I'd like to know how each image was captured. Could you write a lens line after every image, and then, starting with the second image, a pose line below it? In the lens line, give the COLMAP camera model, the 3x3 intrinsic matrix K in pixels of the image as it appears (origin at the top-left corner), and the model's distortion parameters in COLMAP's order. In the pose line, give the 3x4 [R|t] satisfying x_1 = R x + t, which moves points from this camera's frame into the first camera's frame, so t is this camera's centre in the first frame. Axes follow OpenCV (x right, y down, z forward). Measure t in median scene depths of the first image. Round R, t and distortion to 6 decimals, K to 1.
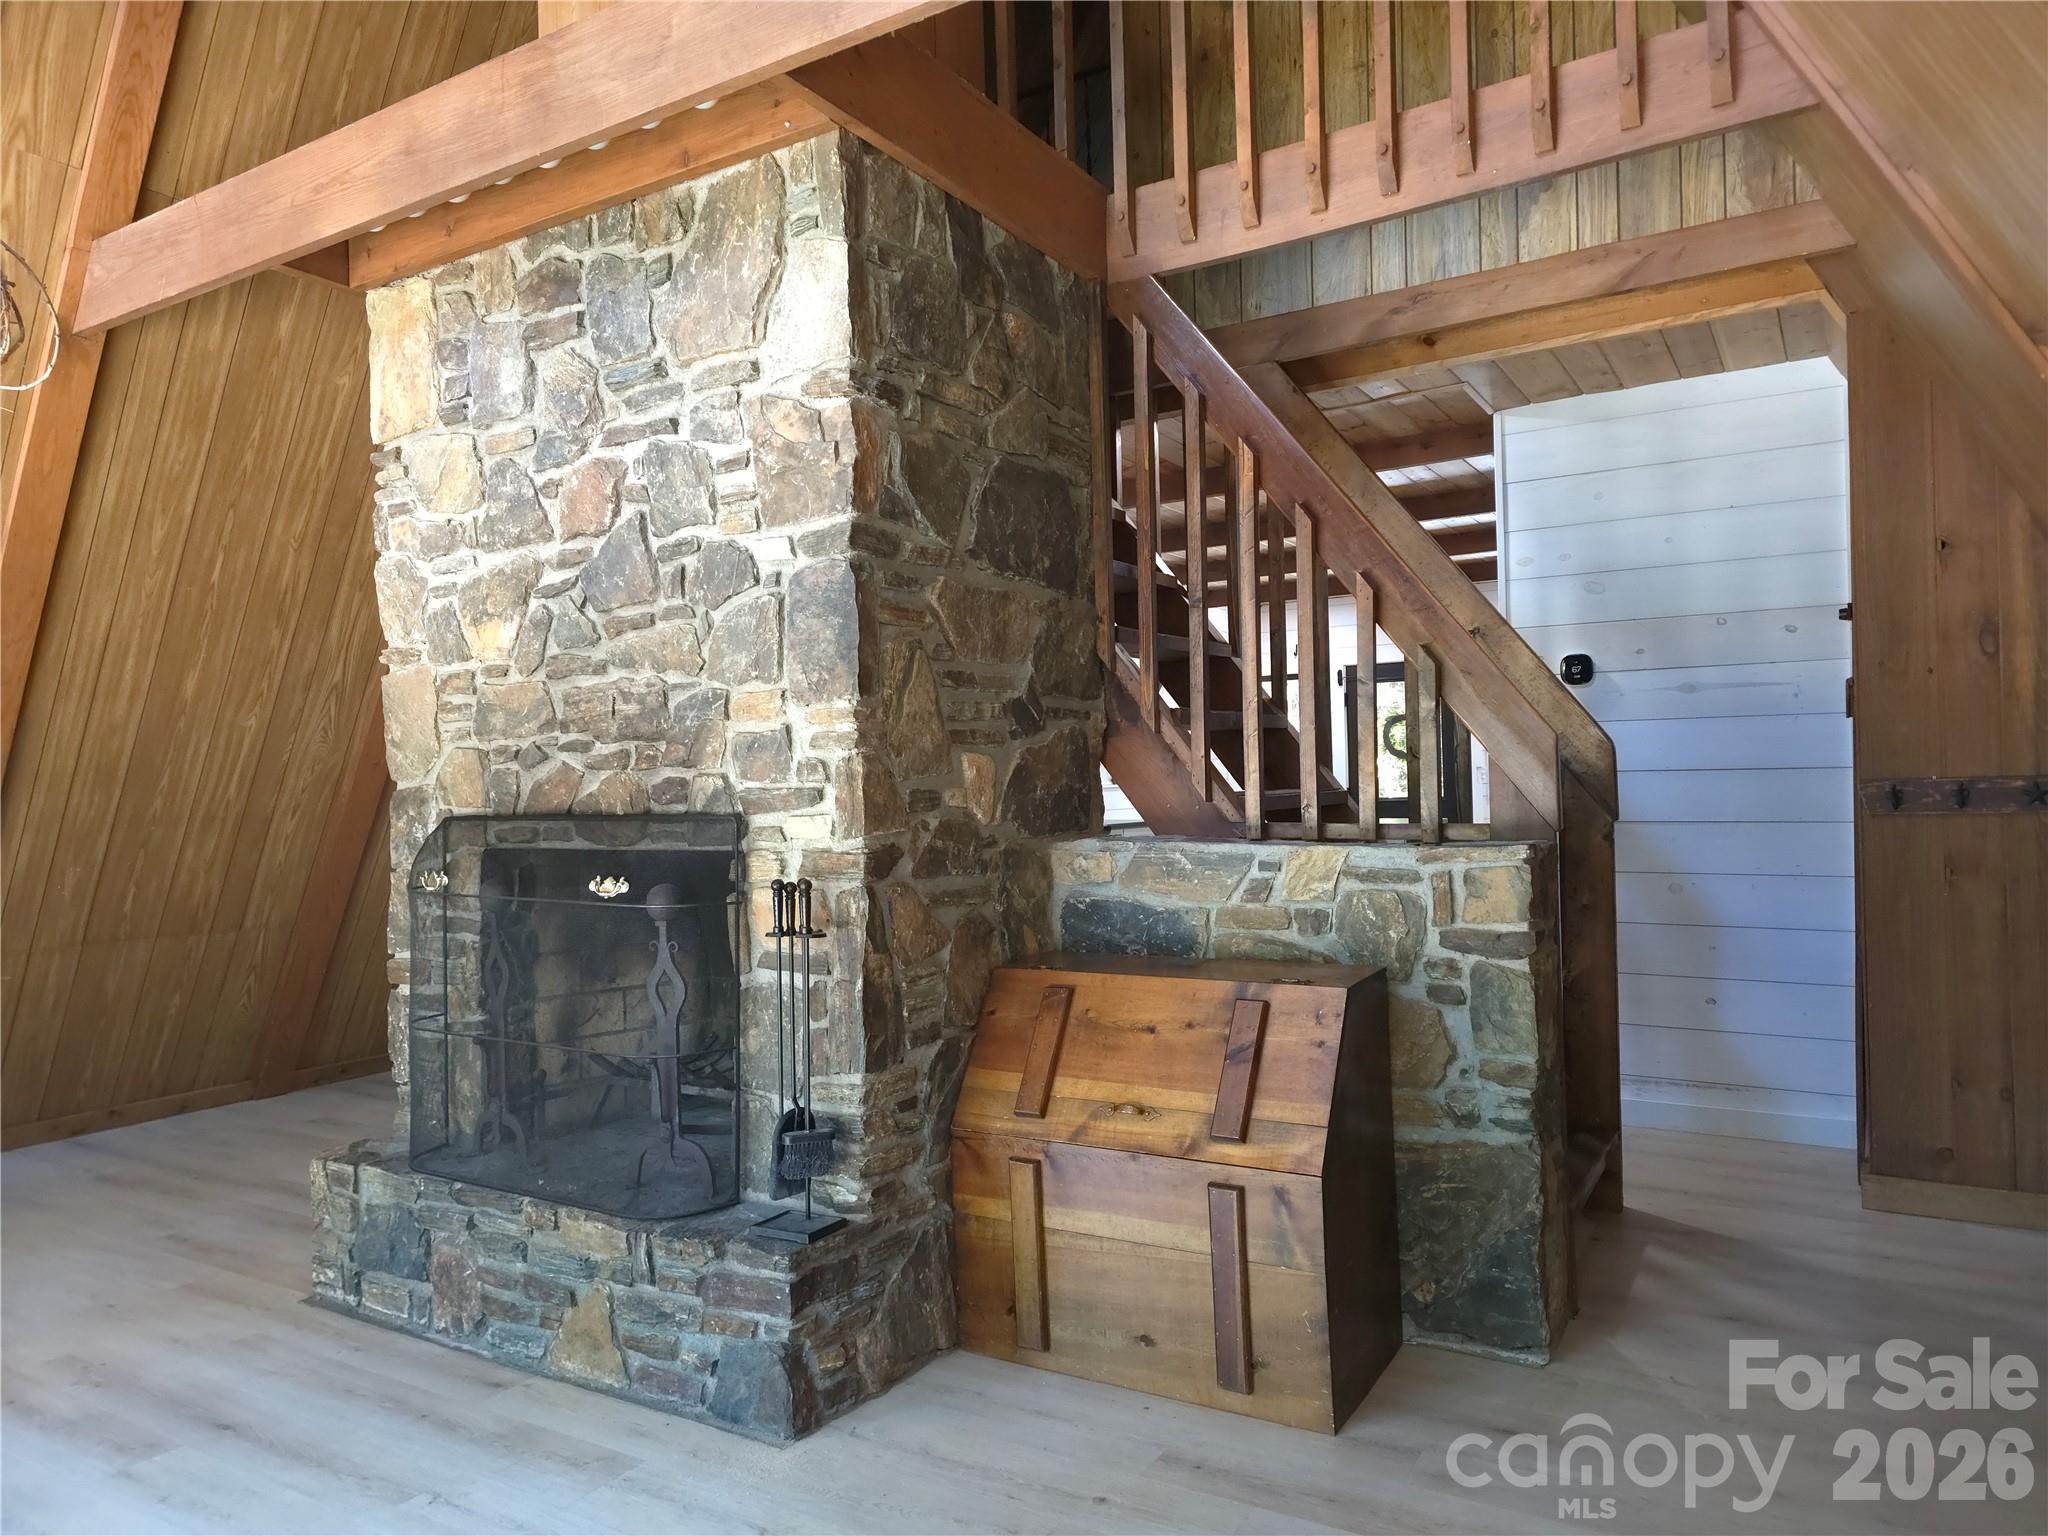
lens RADIAL K [[1361.9, 0, 1038.7], [0, 1361.9, 774.6], [0, 0, 1]] dist [0.042824, -0.031851]
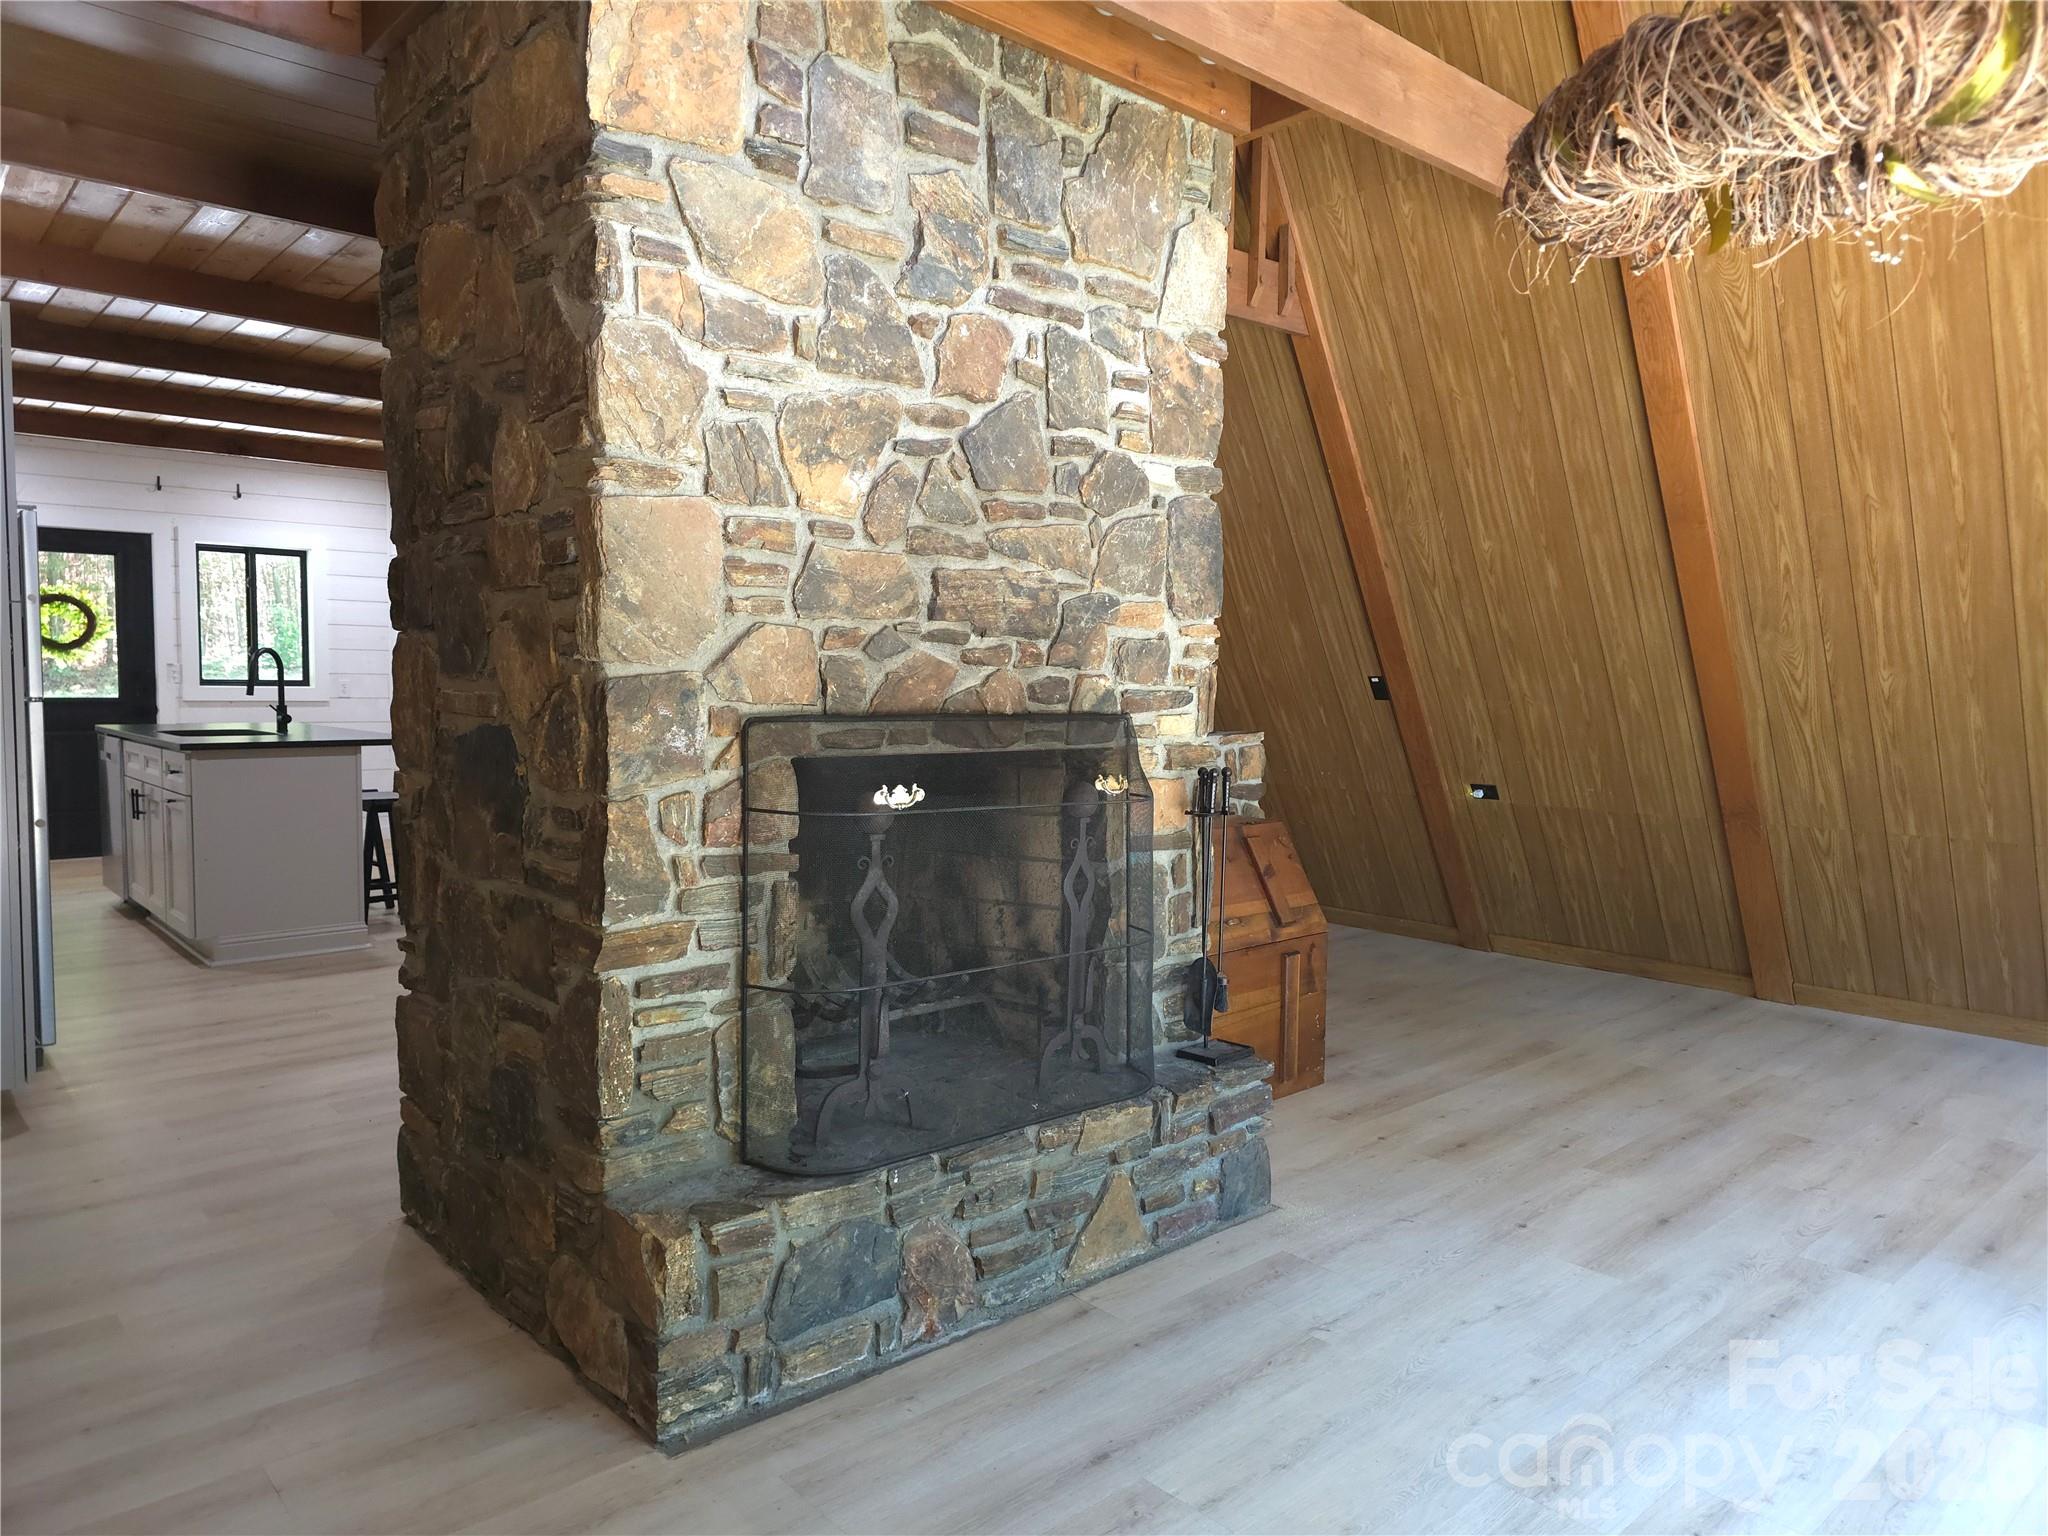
lens RADIAL K [[1361.9, 0, 1037.4], [0, 1361.9, 762.6], [0, 0, 1]] dist [0.042824, -0.031851]
pose [[0.278781, -0.034697, 0.959728, -1.210972], [-0.025801, 0.998716, 0.043601, 0.021442], [-0.960008, -0.036917, 0.277528, 0.728649]]
